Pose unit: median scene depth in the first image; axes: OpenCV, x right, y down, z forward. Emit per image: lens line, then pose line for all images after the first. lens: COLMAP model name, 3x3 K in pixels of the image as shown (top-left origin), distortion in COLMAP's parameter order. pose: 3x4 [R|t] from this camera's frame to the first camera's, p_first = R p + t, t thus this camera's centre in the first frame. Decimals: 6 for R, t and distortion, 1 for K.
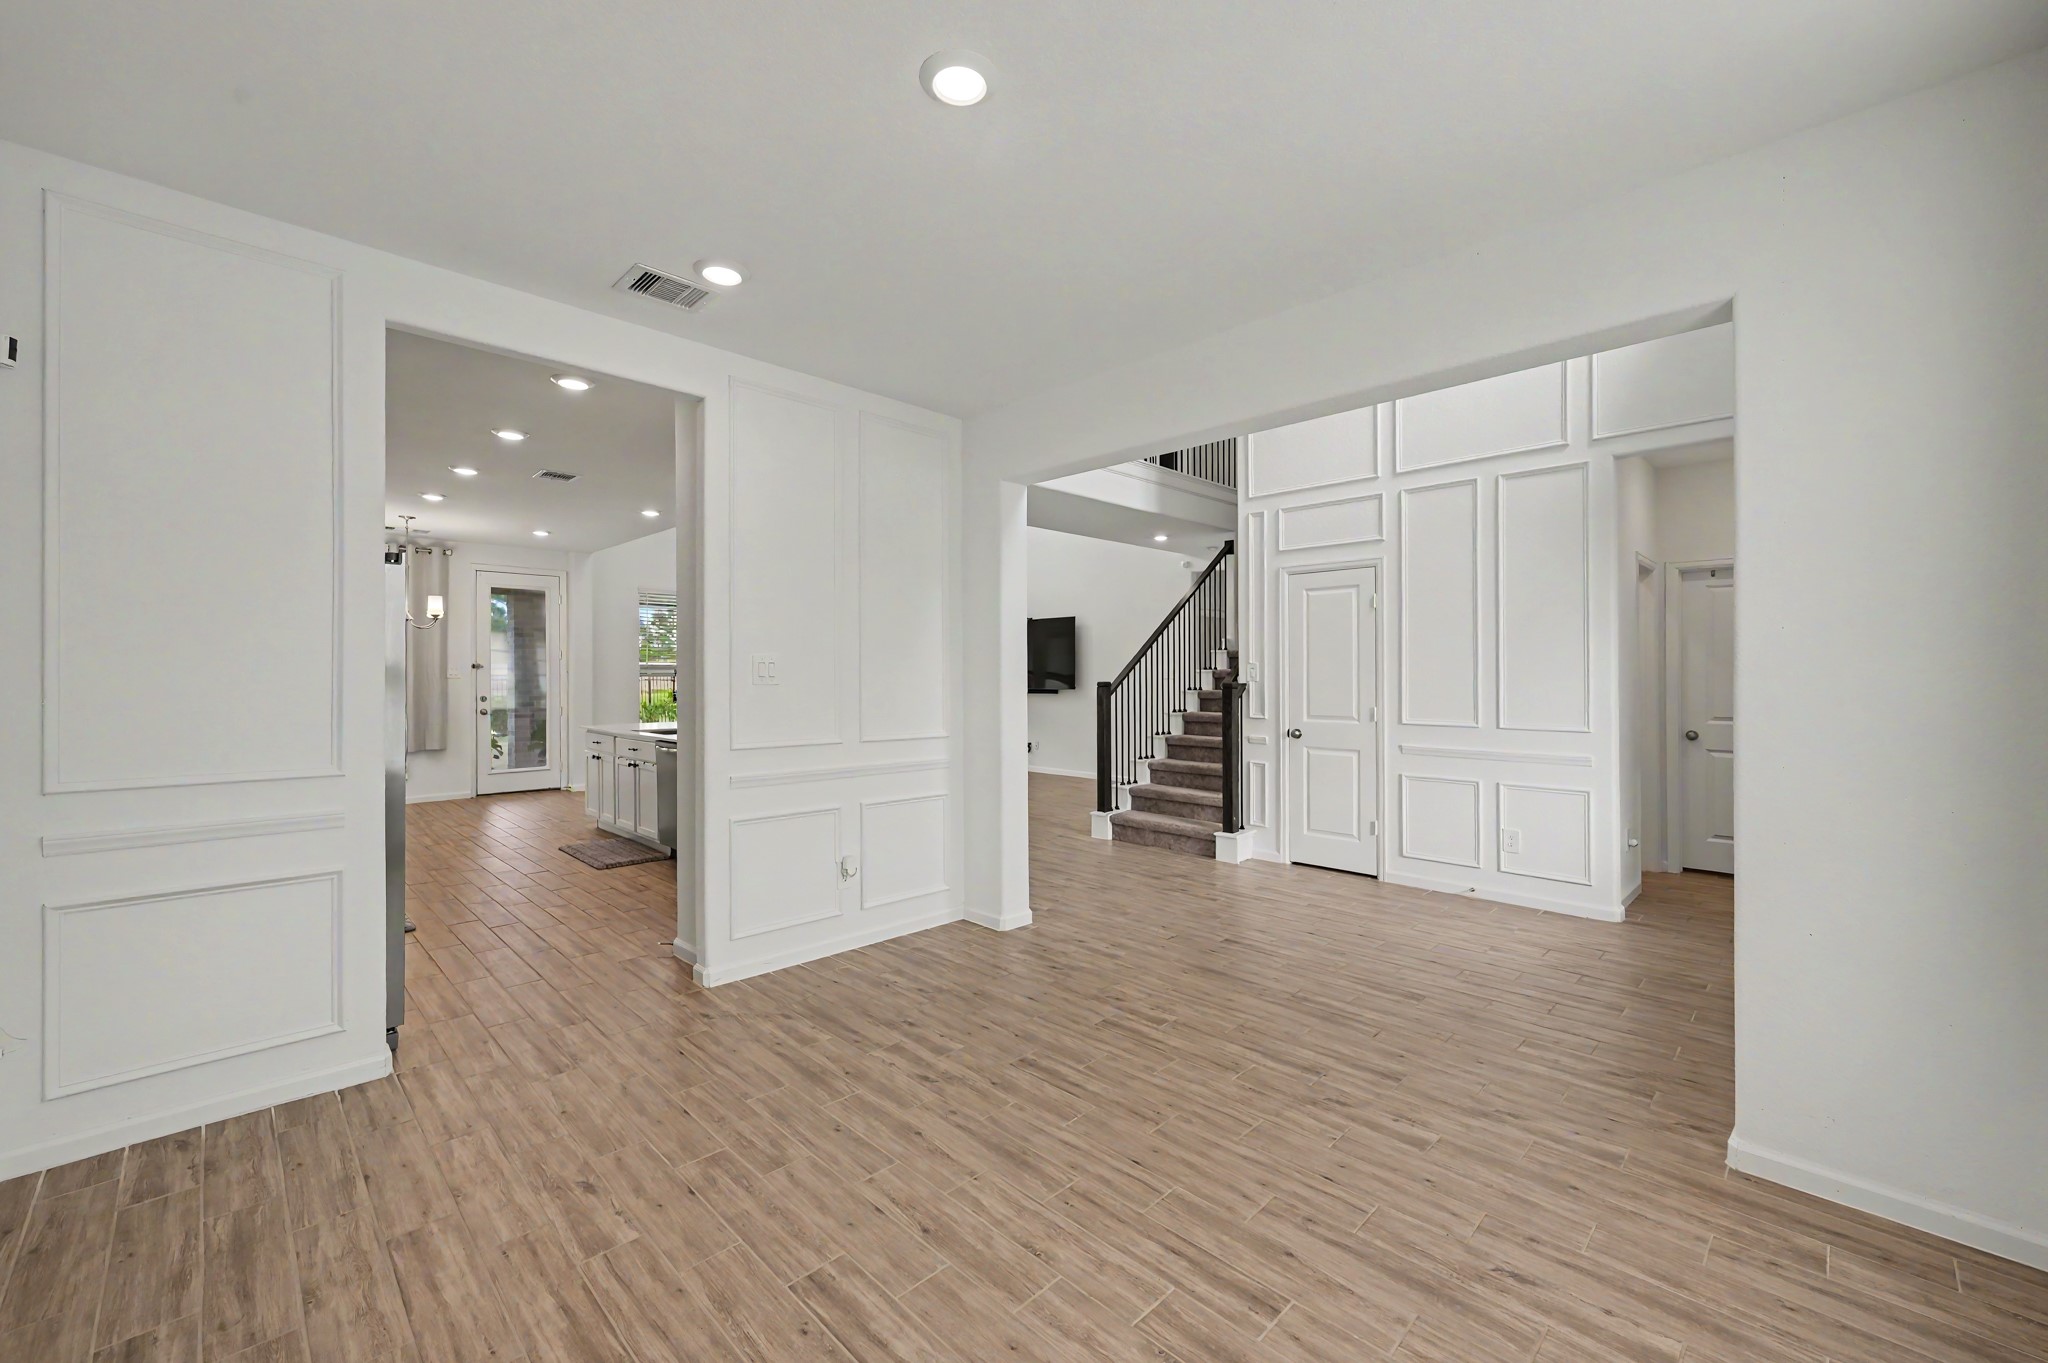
lens RADIAL K [[827.3, 0, 1041.3], [0, 827.3, 678.2], [0, 0, 1]] dist [-0.002046, -0.000038]
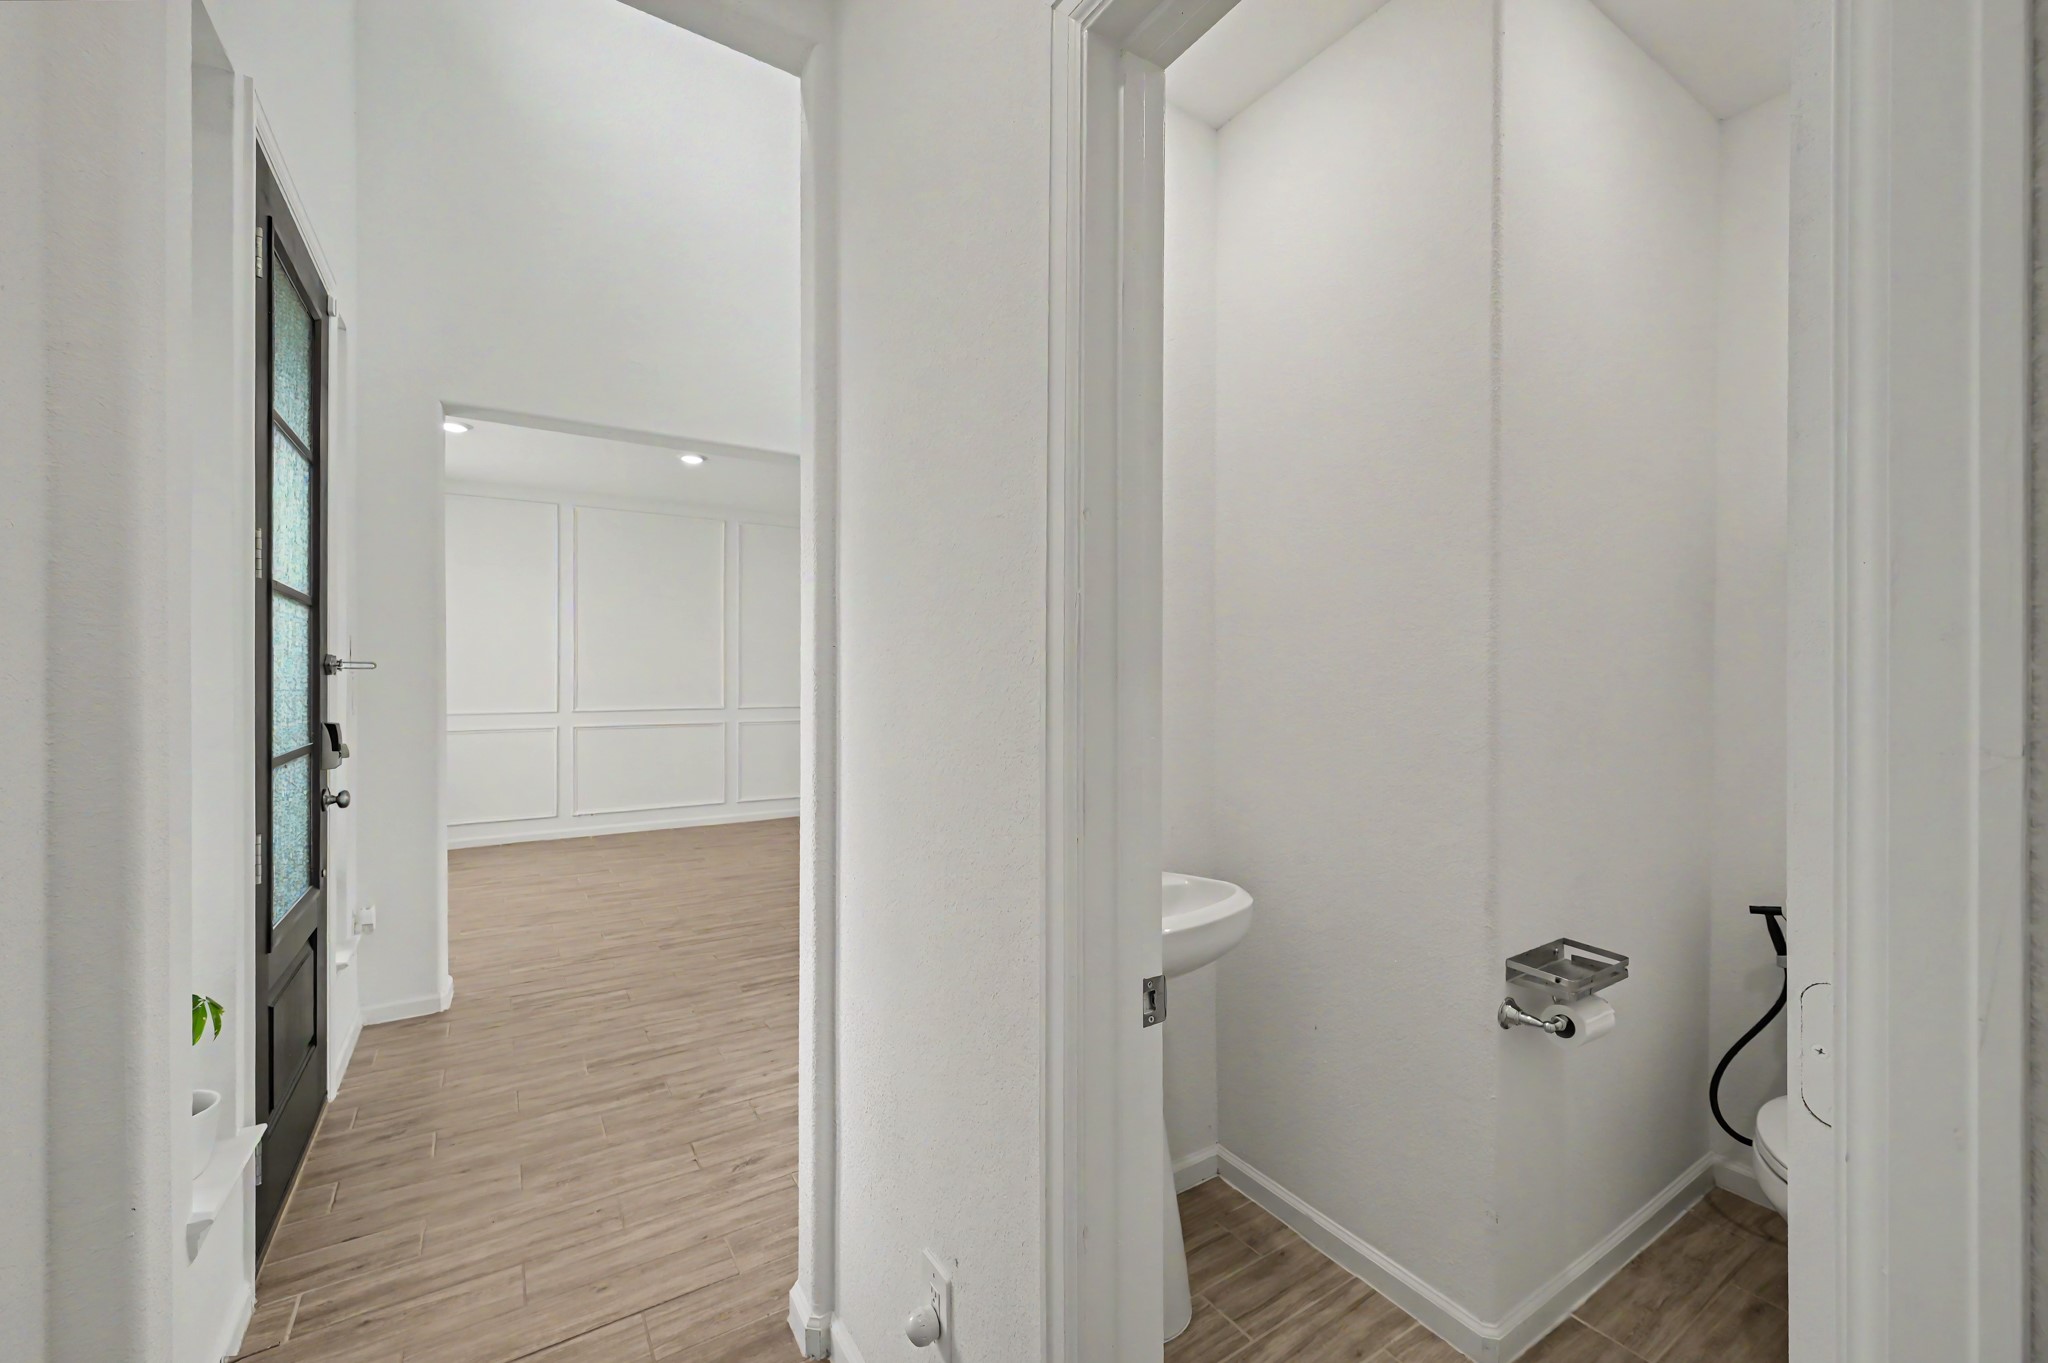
lens RADIAL K [[827.3, 0, 1018.1], [0, 827.3, 693.3], [0, 0, 1]] dist [-0.002046, -0.000038]
pose [[-0.226118, 0.018535, -0.973924, 1.026478], [-0.006667, 0.999766, 0.020575, 0.002301], [0.974077, 0.011146, -0.225941, 1.169252]]
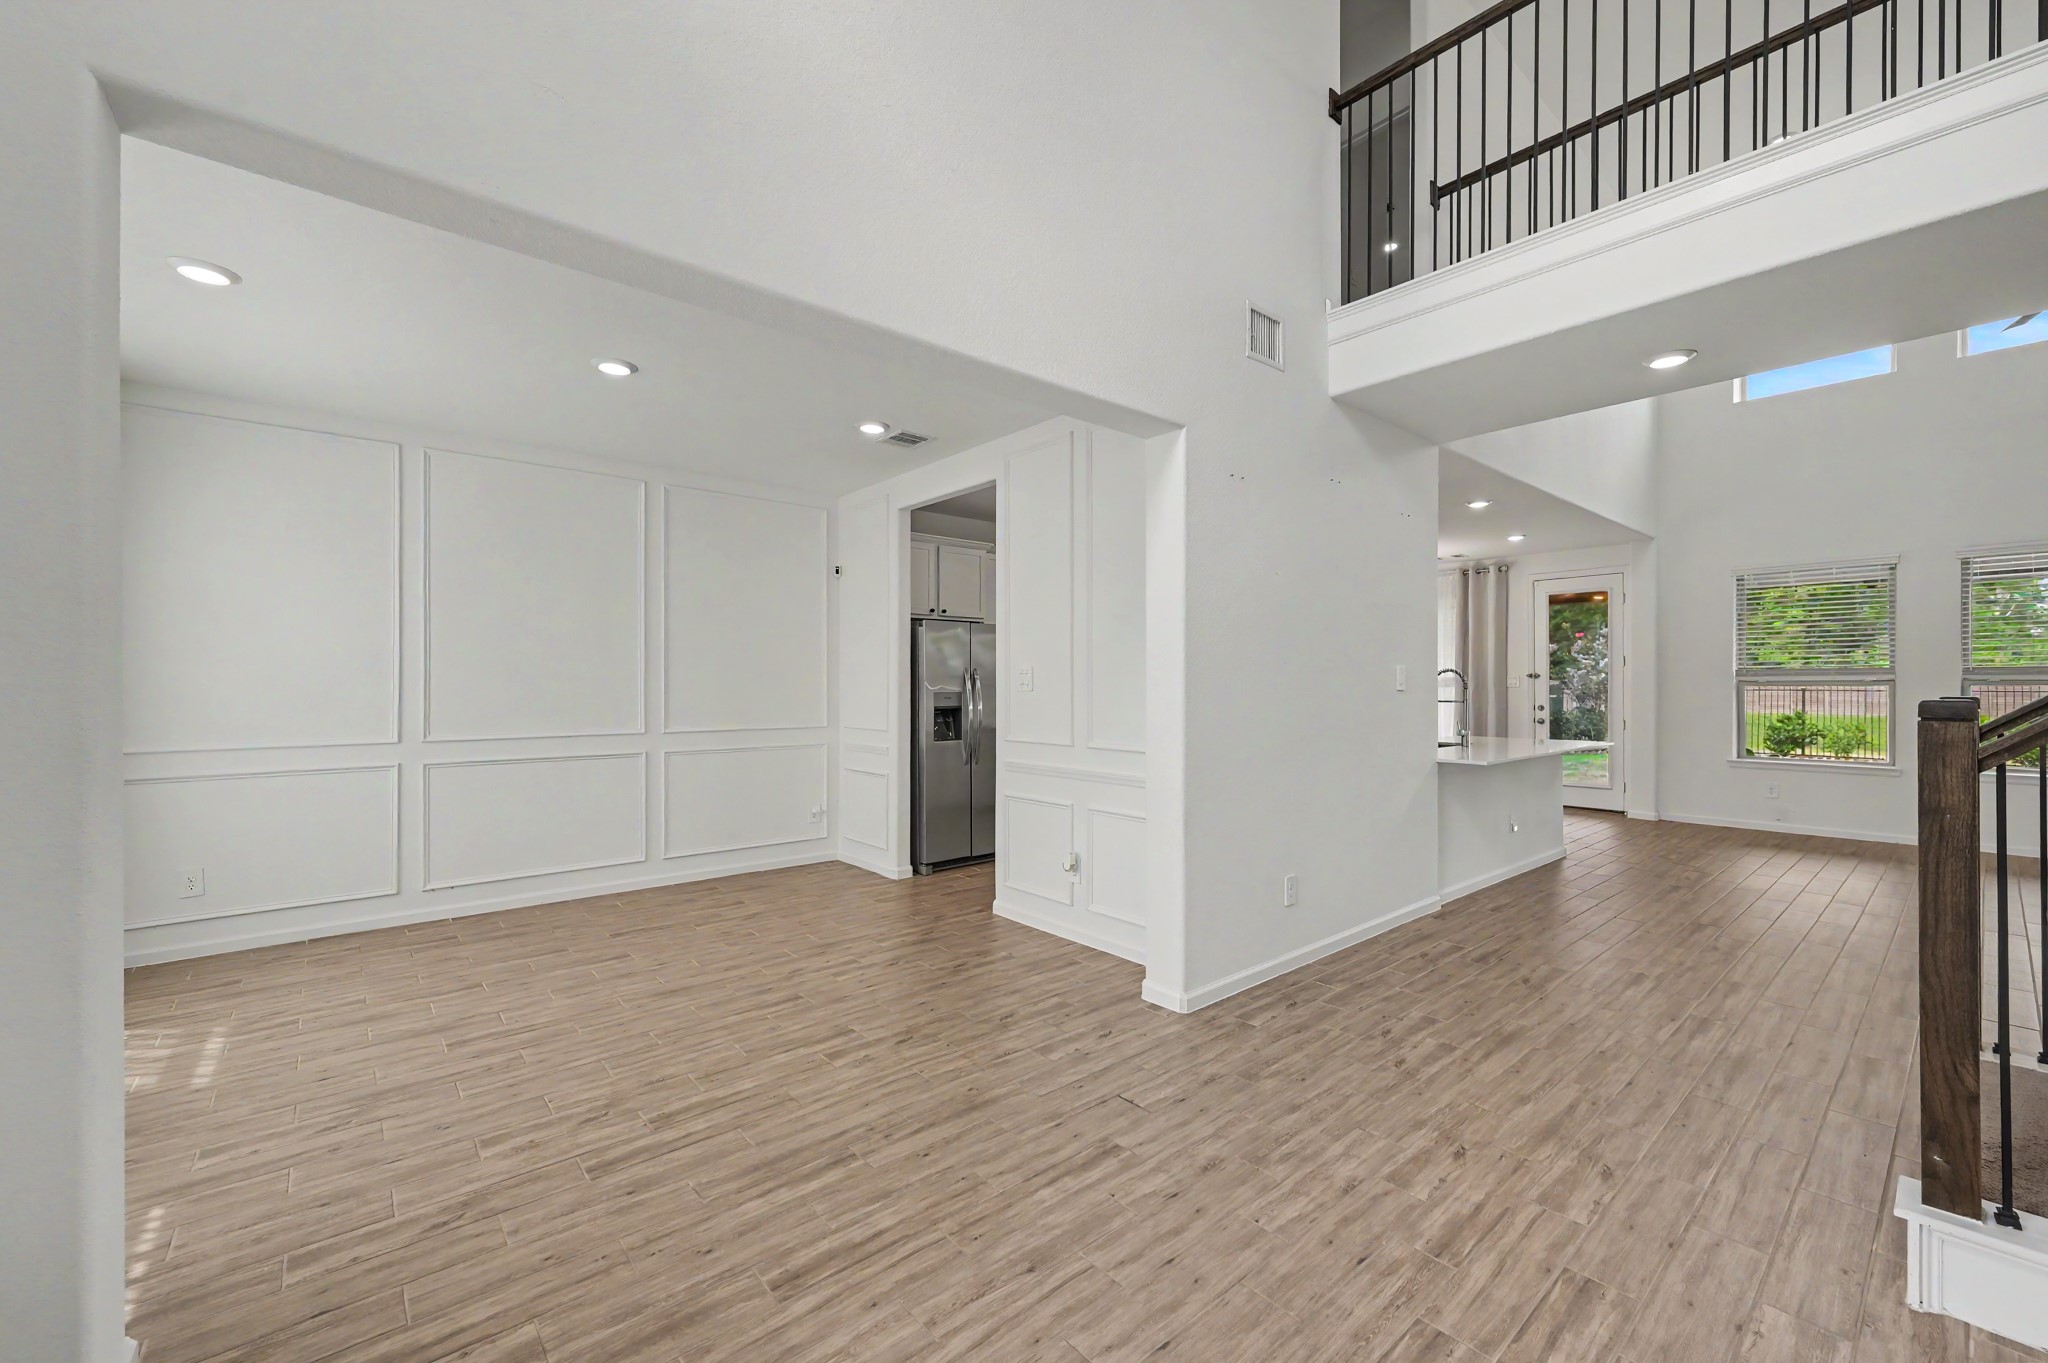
lens RADIAL K [[827.3, 0, 1021.0], [0, 827.3, 694.9], [0, 0, 1]] dist [-0.002046, -0.000038]
pose [[-0.096540, 0.010064, -0.995278, 0.725446], [-0.002774, 0.999942, 0.010380, 0.001520], [0.995325, 0.003763, -0.096507, 0.906239]]
